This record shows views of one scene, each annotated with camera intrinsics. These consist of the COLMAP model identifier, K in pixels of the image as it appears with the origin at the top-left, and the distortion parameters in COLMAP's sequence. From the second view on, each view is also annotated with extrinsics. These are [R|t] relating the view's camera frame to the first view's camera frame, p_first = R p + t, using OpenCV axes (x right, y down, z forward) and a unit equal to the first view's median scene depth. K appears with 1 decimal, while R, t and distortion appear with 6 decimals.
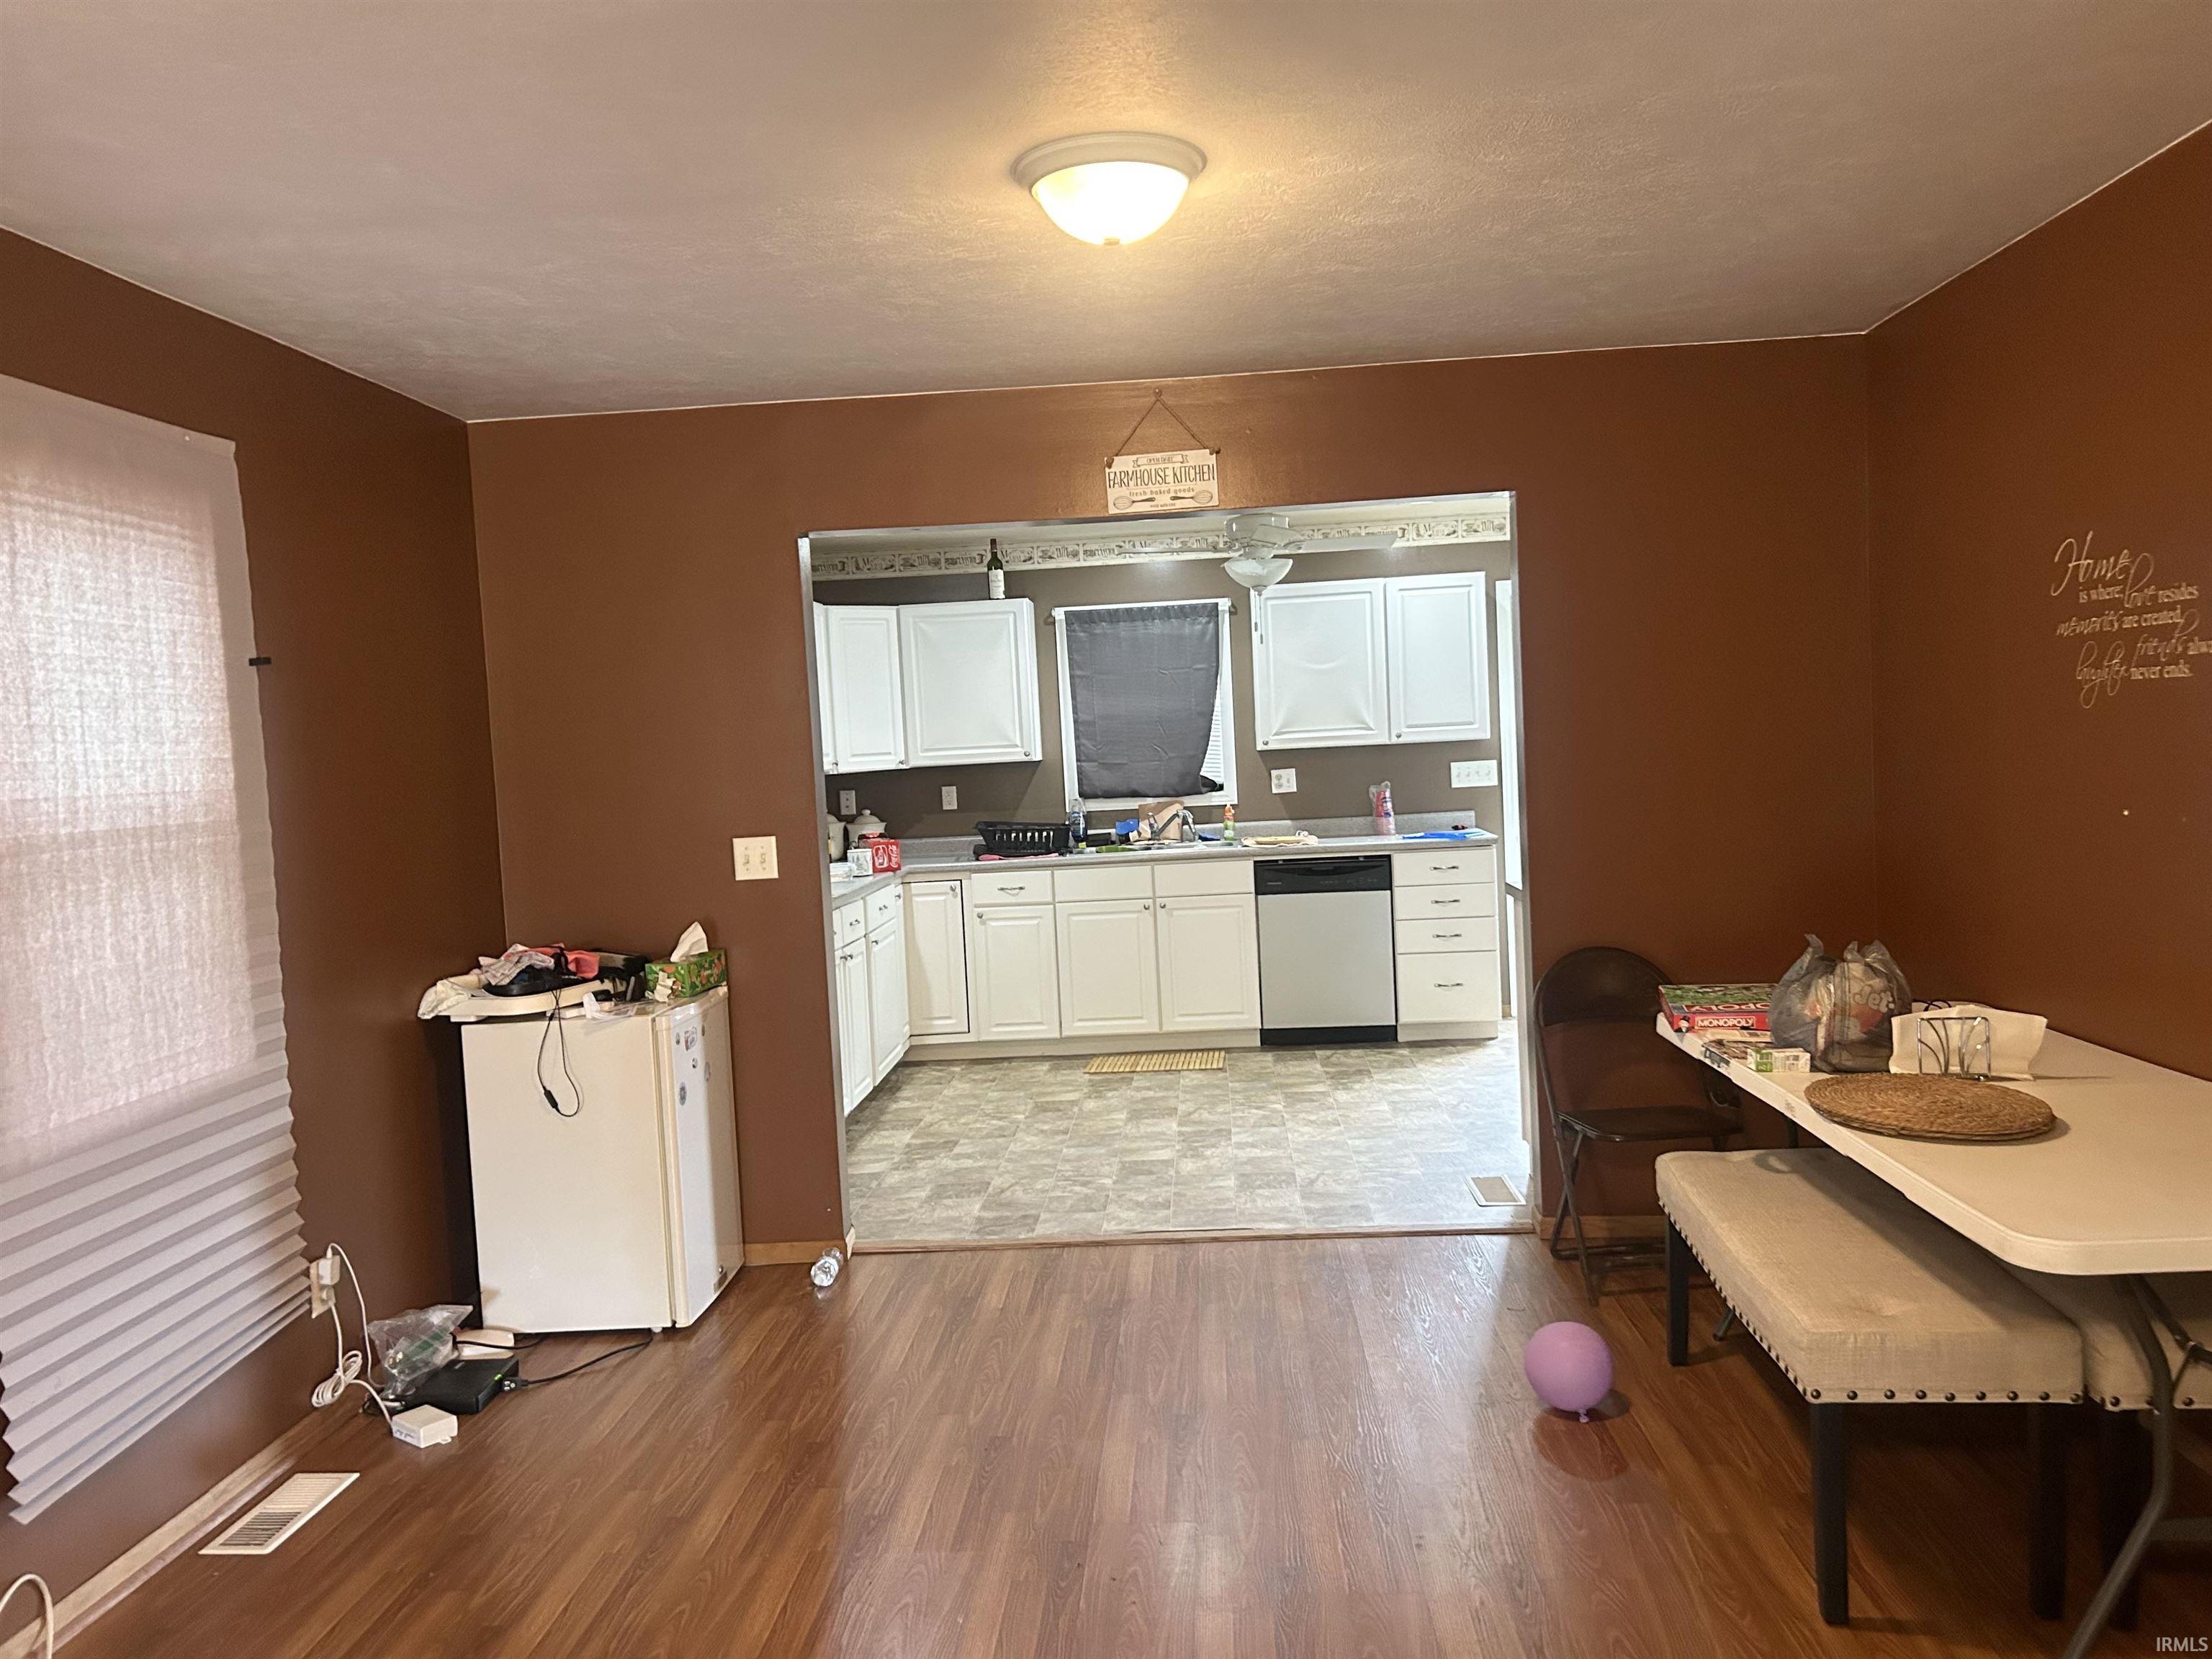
lens RADIAL K [[1644.3, 0, 1093.5], [0, 1644.3, 833.2], [0, 0, 1]] dist [0.003589, -0.002641]
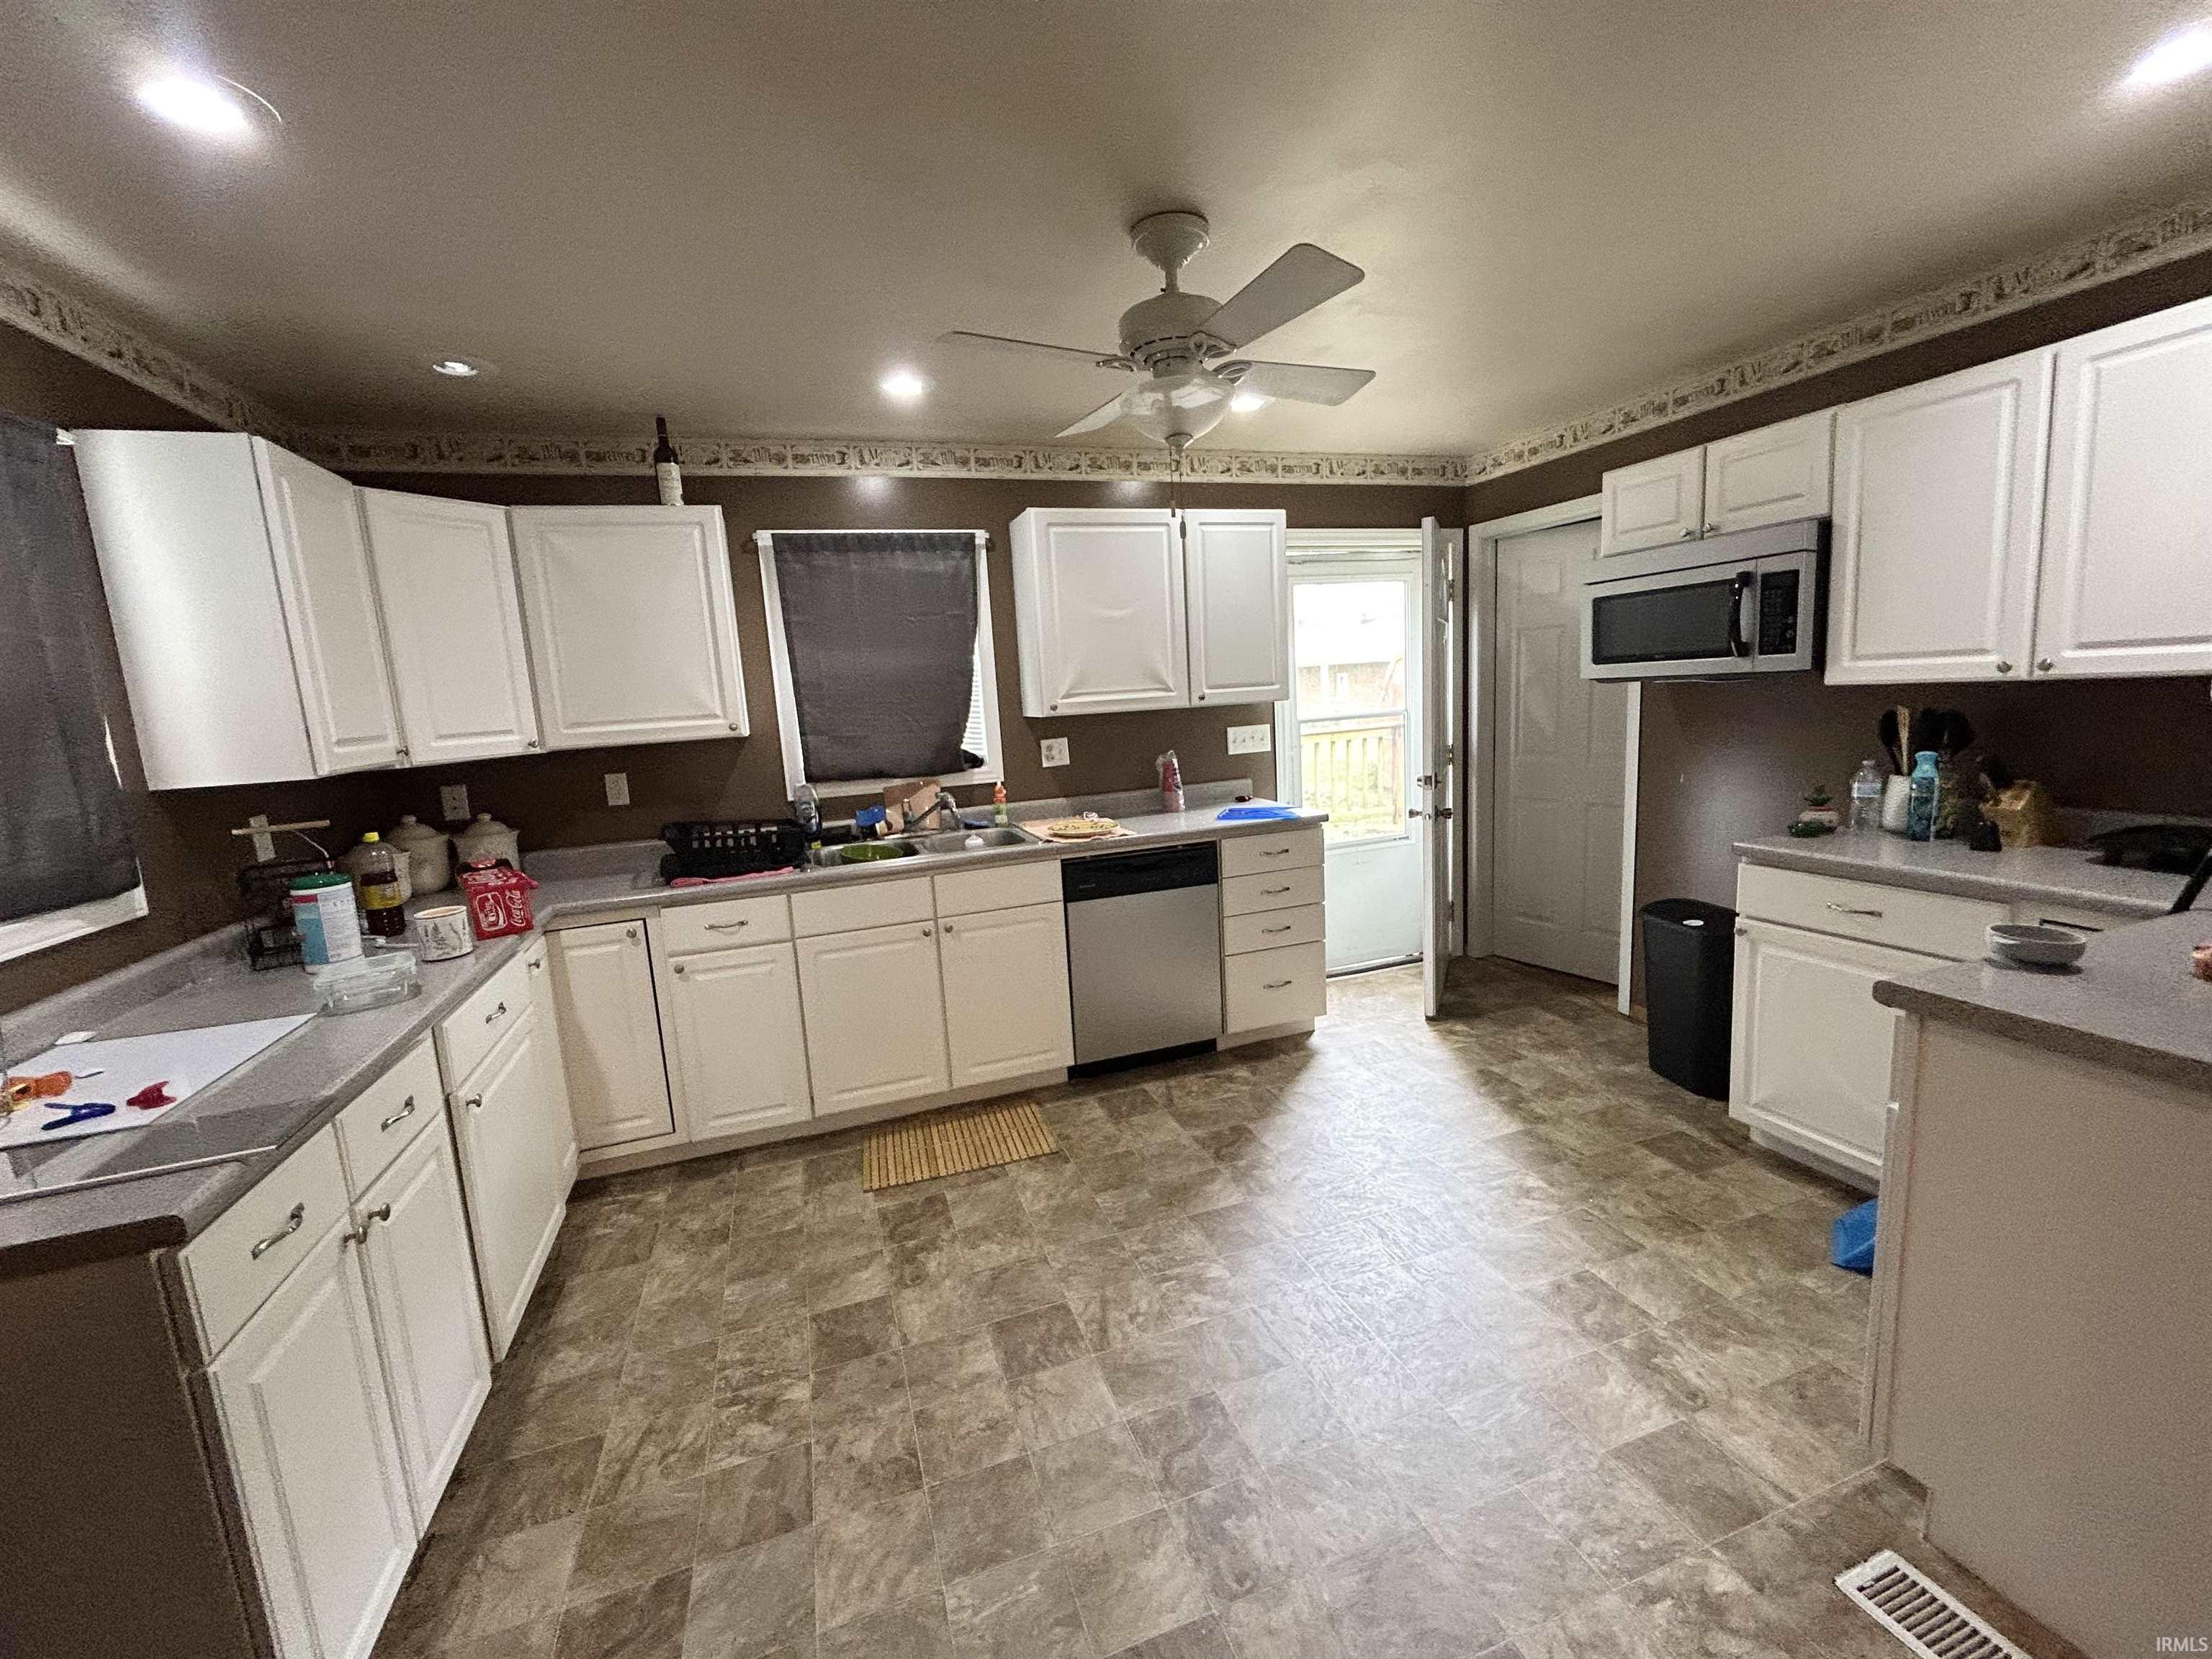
lens RADIAL K [[890.5, 0, 1099.9], [0, 890.5, 828.3], [0, 0, 1]] dist [-0.014787, -0.000412]
pose [[0.921657, -0.062761, 0.382895, -0.043269], [0.032634, 0.995873, 0.084682, -0.031277], [-0.386630, -0.065553, 0.919902, 0.567855]]
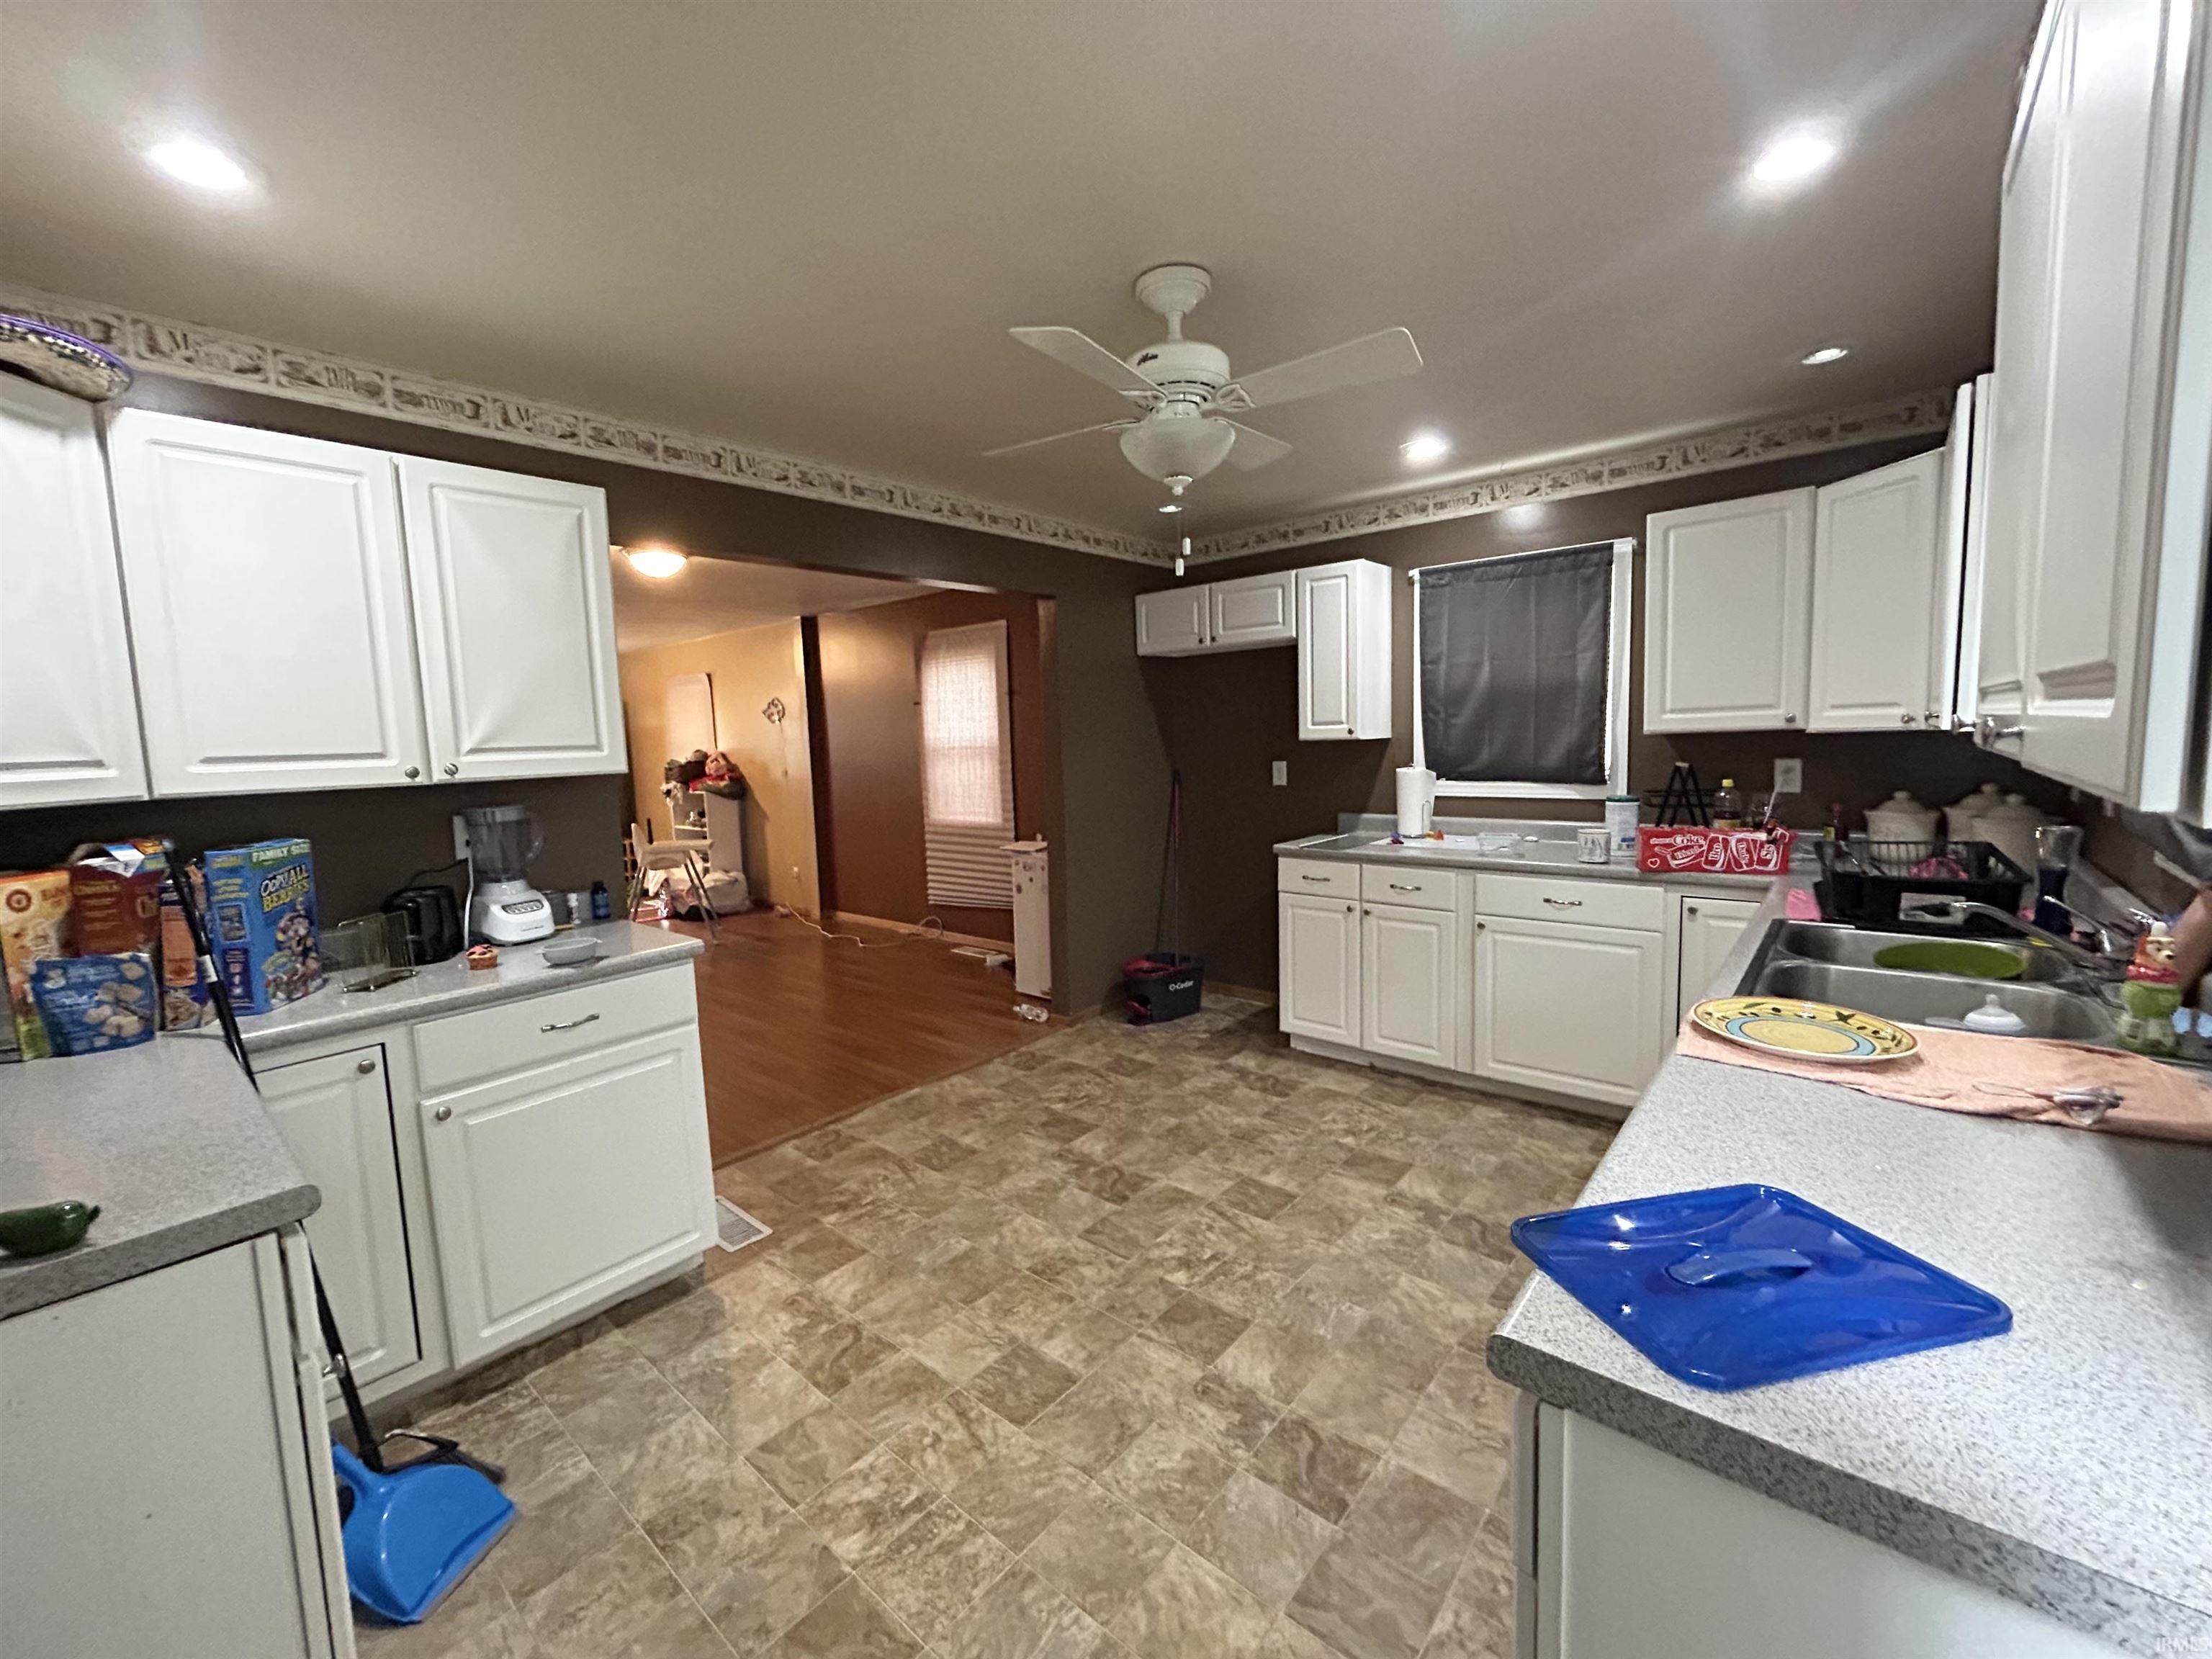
lens RADIAL K [[890.5, 0, 1118.3], [0, 890.5, 819.1], [0, 0, 1]] dist [-0.014787, -0.000412]
pose [[-0.581575, 0.150774, -0.799398, 0.474770], [0.018178, 0.984837, 0.172525, -0.103259], [0.813290, 0.085804, -0.575498, 1.425754]]
